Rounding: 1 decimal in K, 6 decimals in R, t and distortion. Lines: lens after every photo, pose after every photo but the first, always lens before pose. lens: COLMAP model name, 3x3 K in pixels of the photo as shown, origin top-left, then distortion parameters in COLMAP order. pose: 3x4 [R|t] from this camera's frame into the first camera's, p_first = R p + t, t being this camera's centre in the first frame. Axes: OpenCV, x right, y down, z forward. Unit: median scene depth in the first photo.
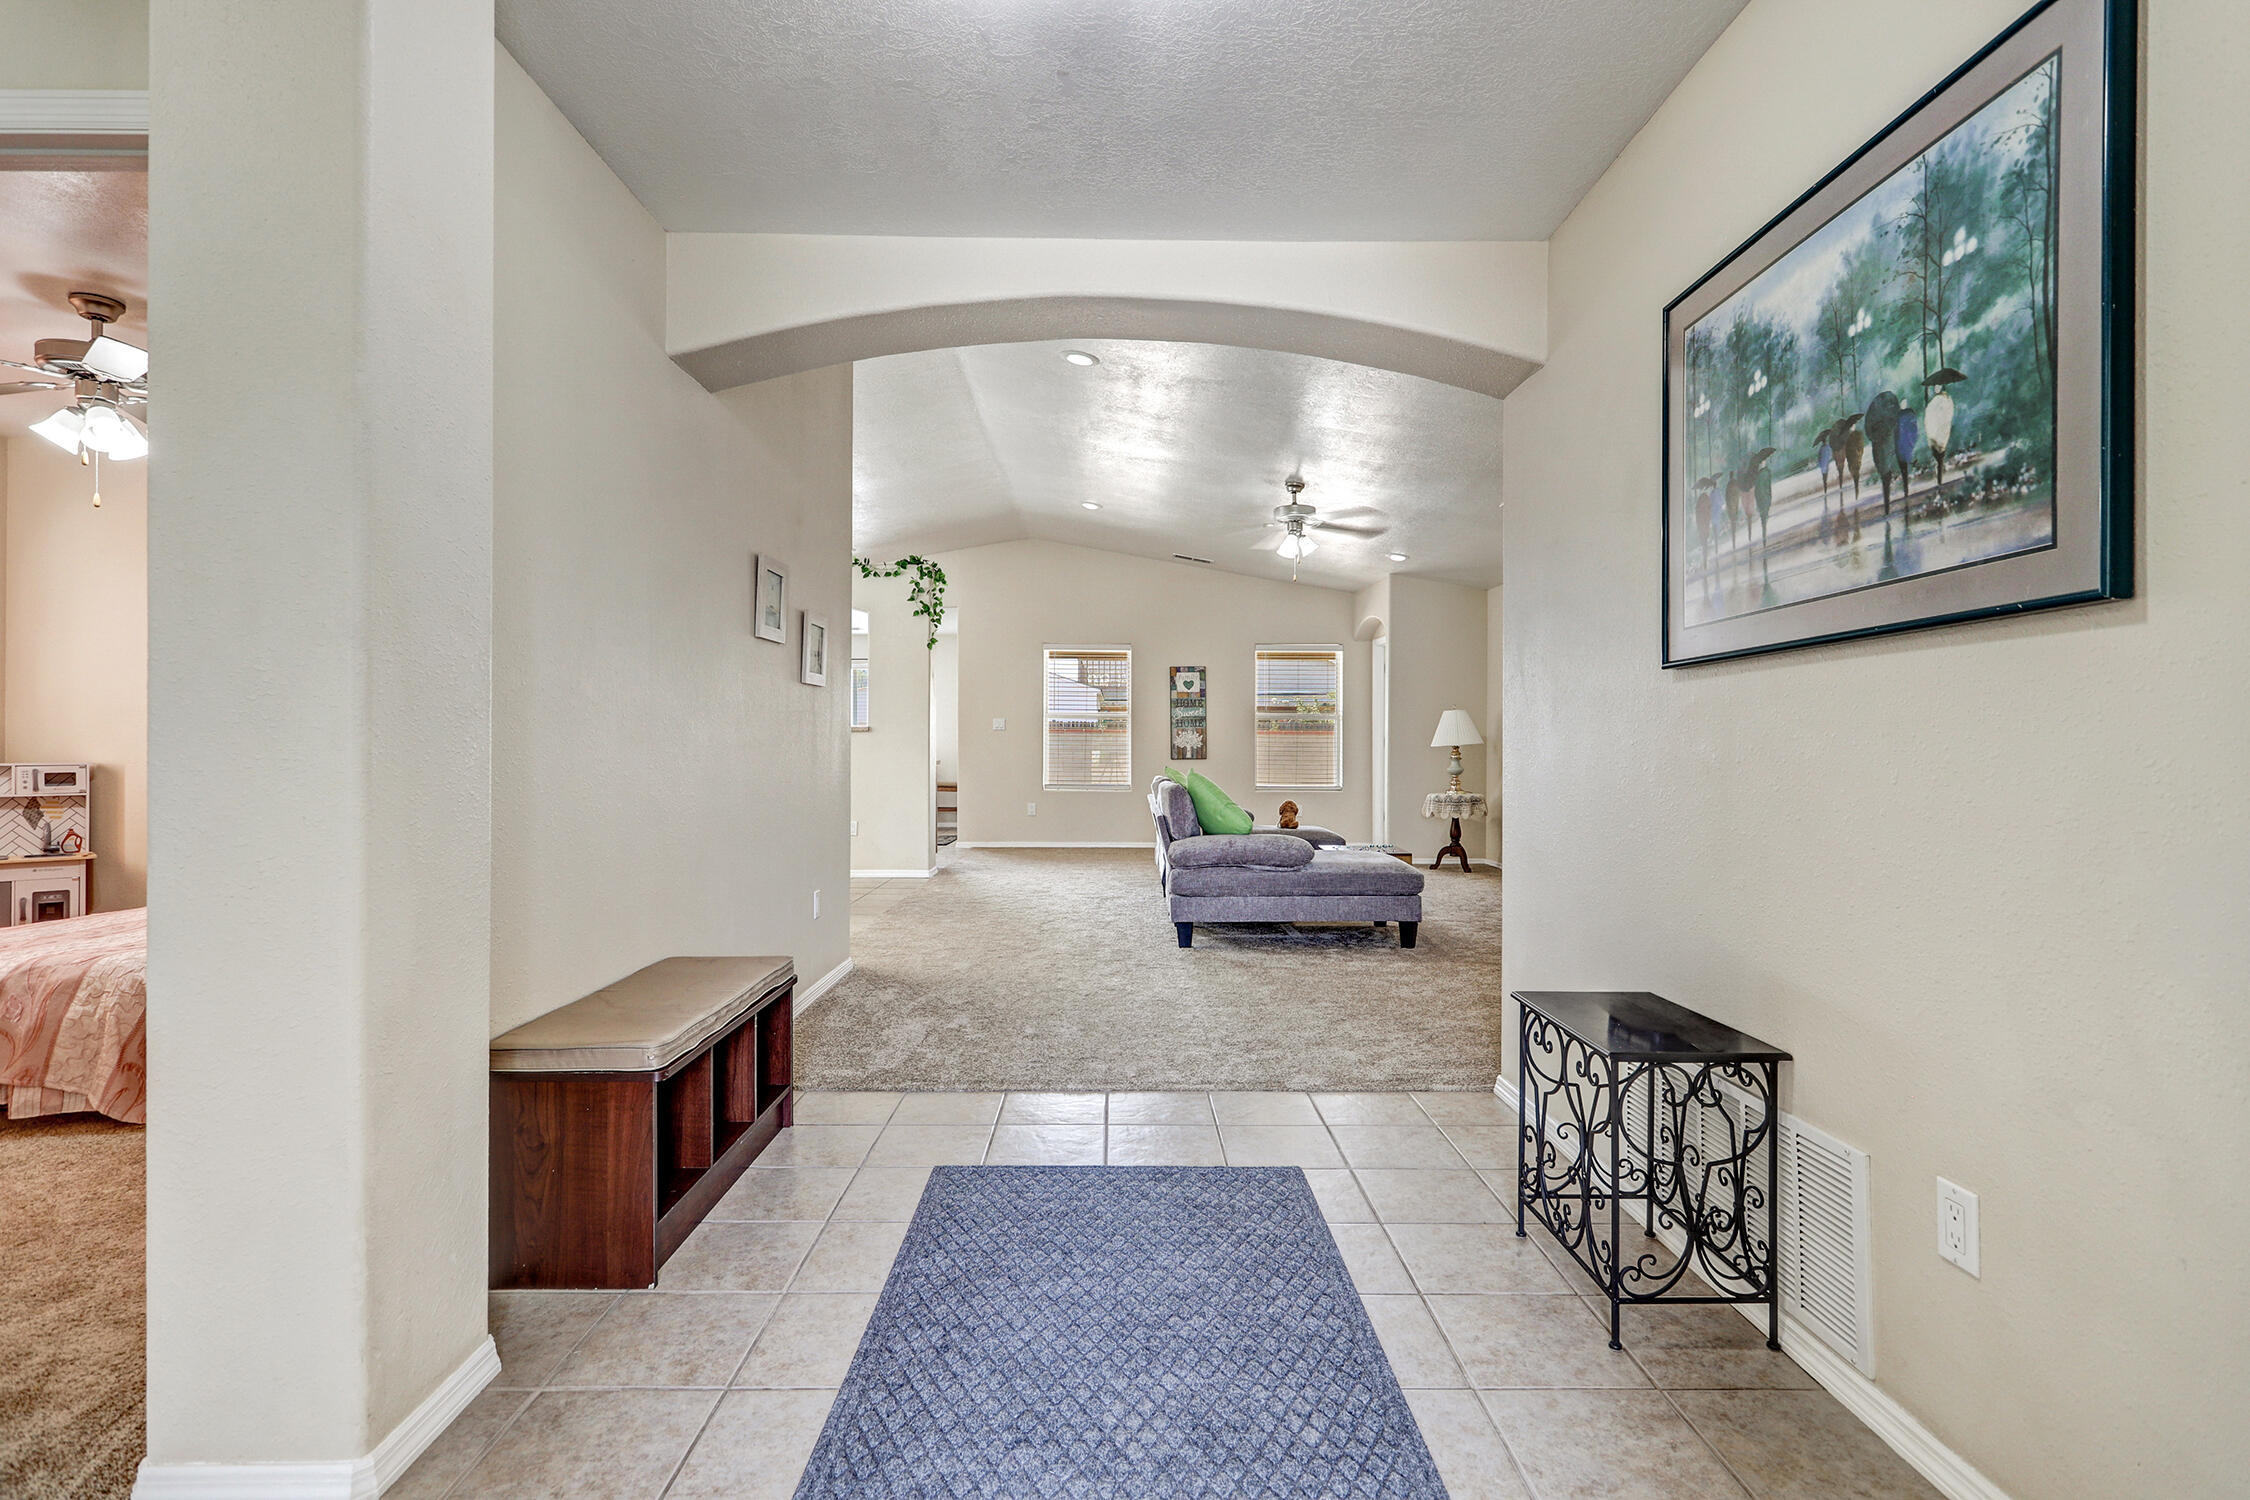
lens RADIAL K [[1100.7, 0, 1126.0], [0, 1100.7, 743.3], [0, 0, 1]] dist [0.018843, 0.000109]
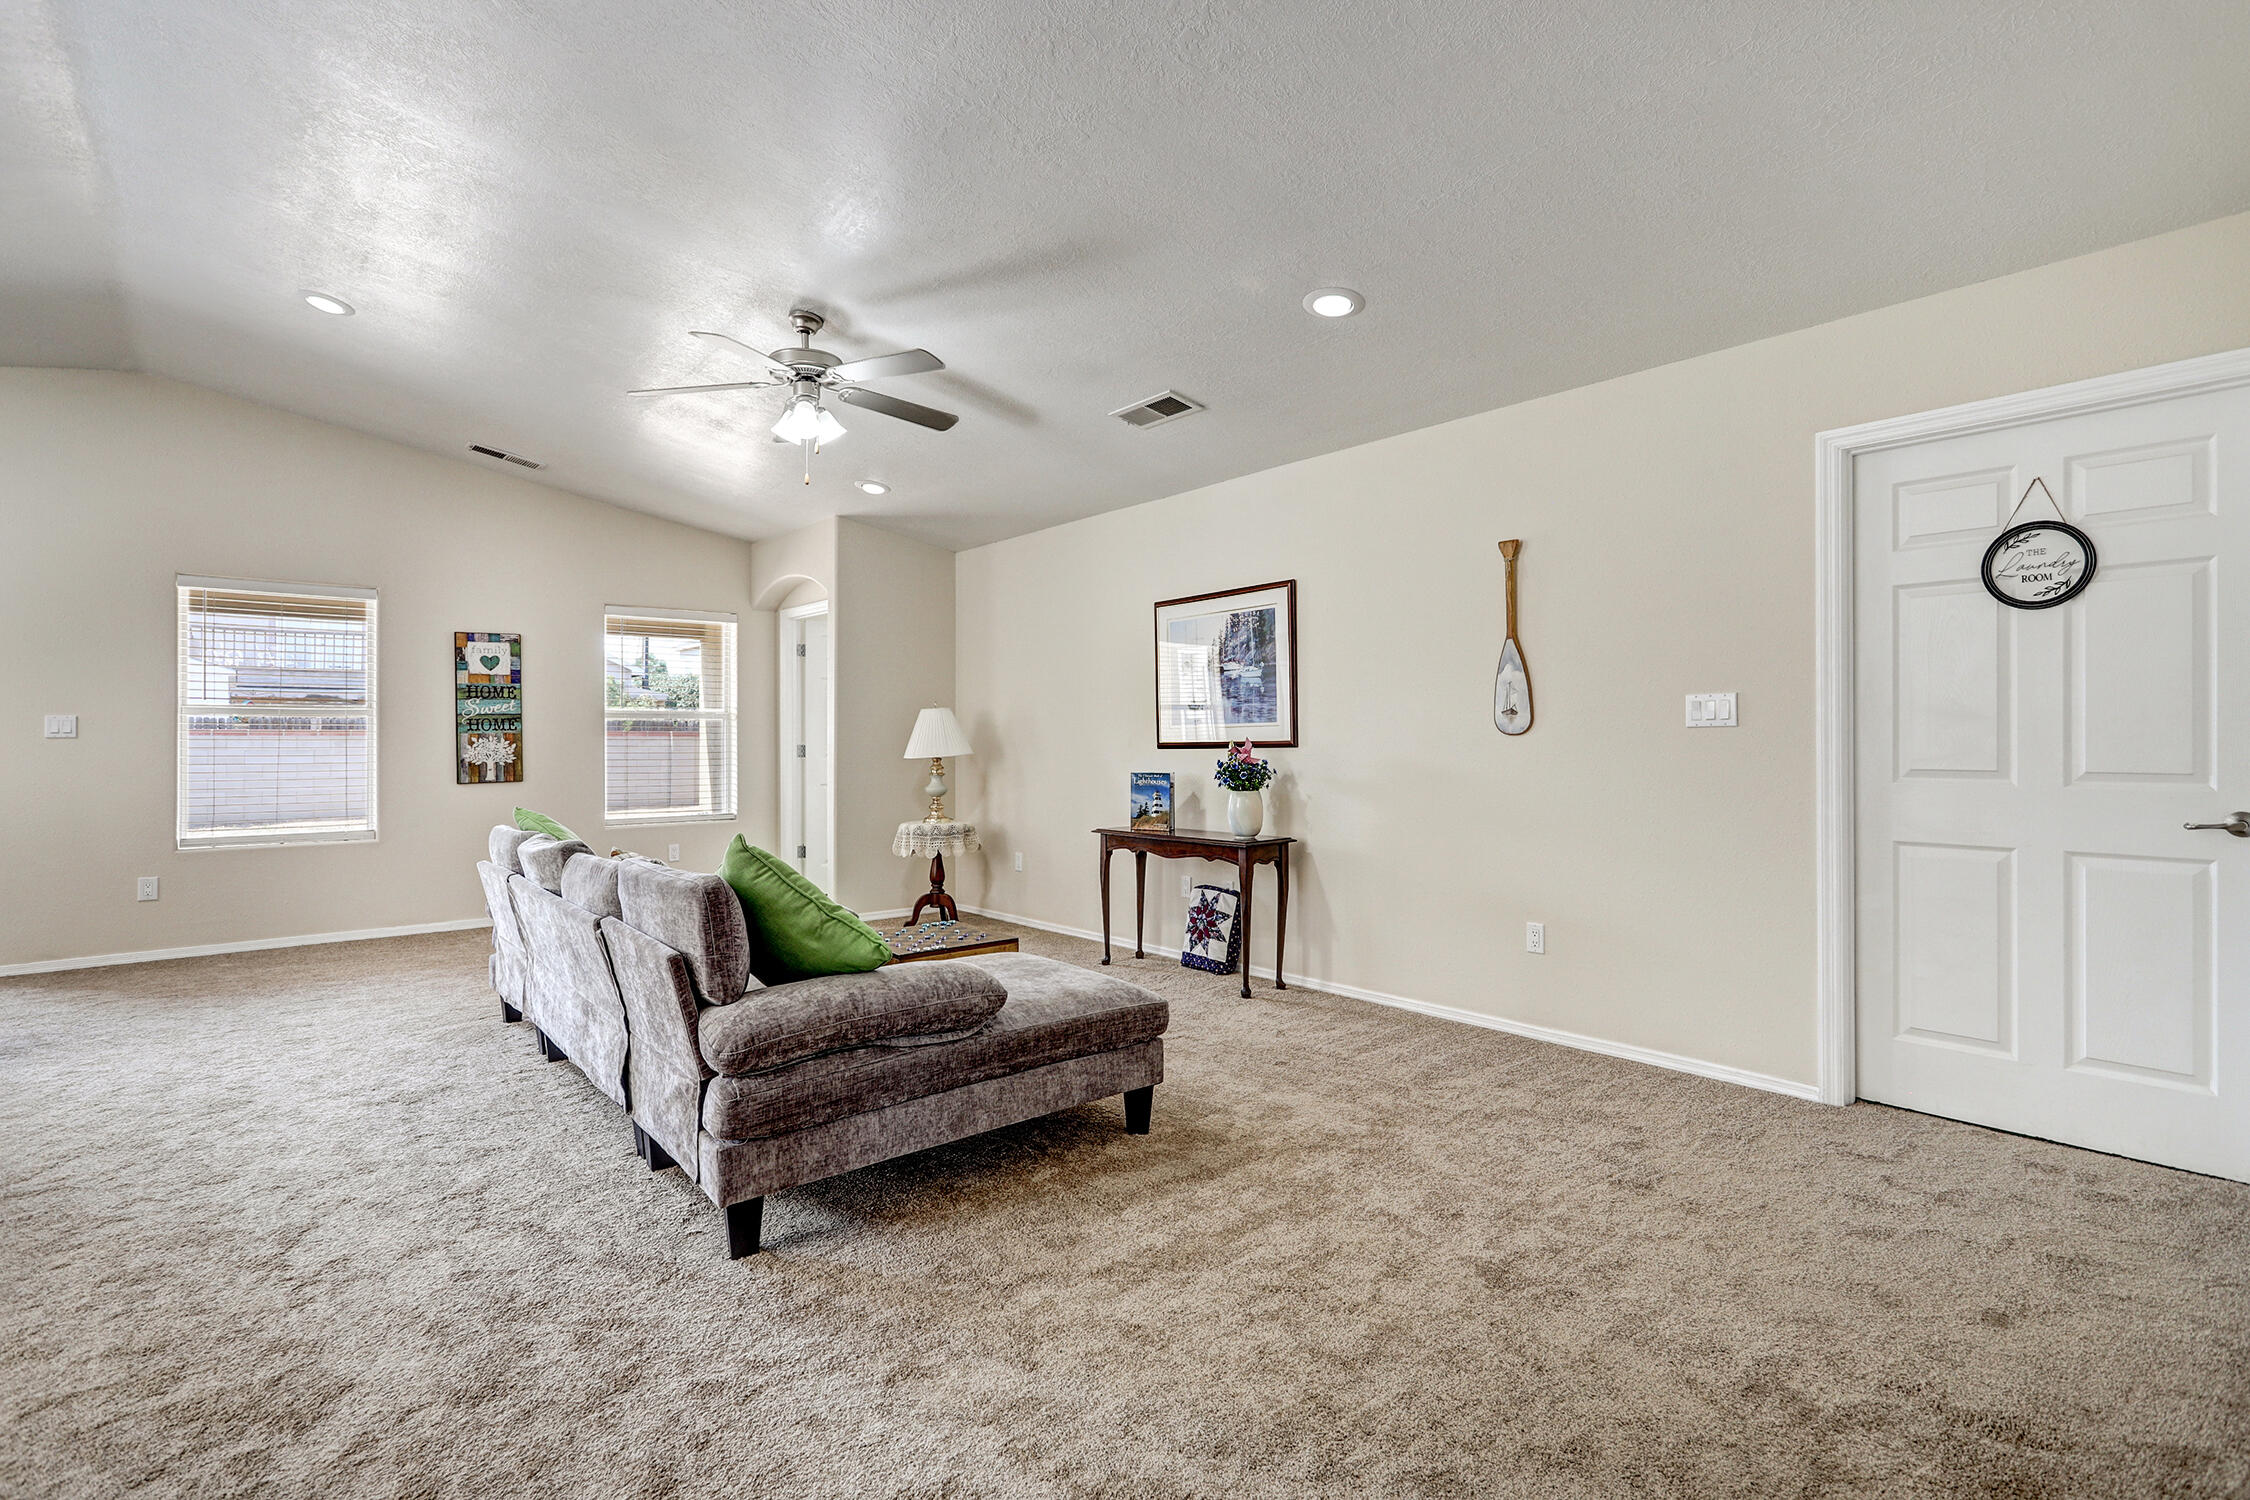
lens RADIAL K [[1100.7, 0, 1121.8], [0, 1100.7, 735.6], [0, 0, 1]] dist [0.018843, 0.000109]
pose [[0.786385, -0.004580, 0.617720, -0.059014], [0.006907, 0.999975, -0.001379, -0.010115], [-0.617698, 0.005351, 0.786397, 0.342211]]
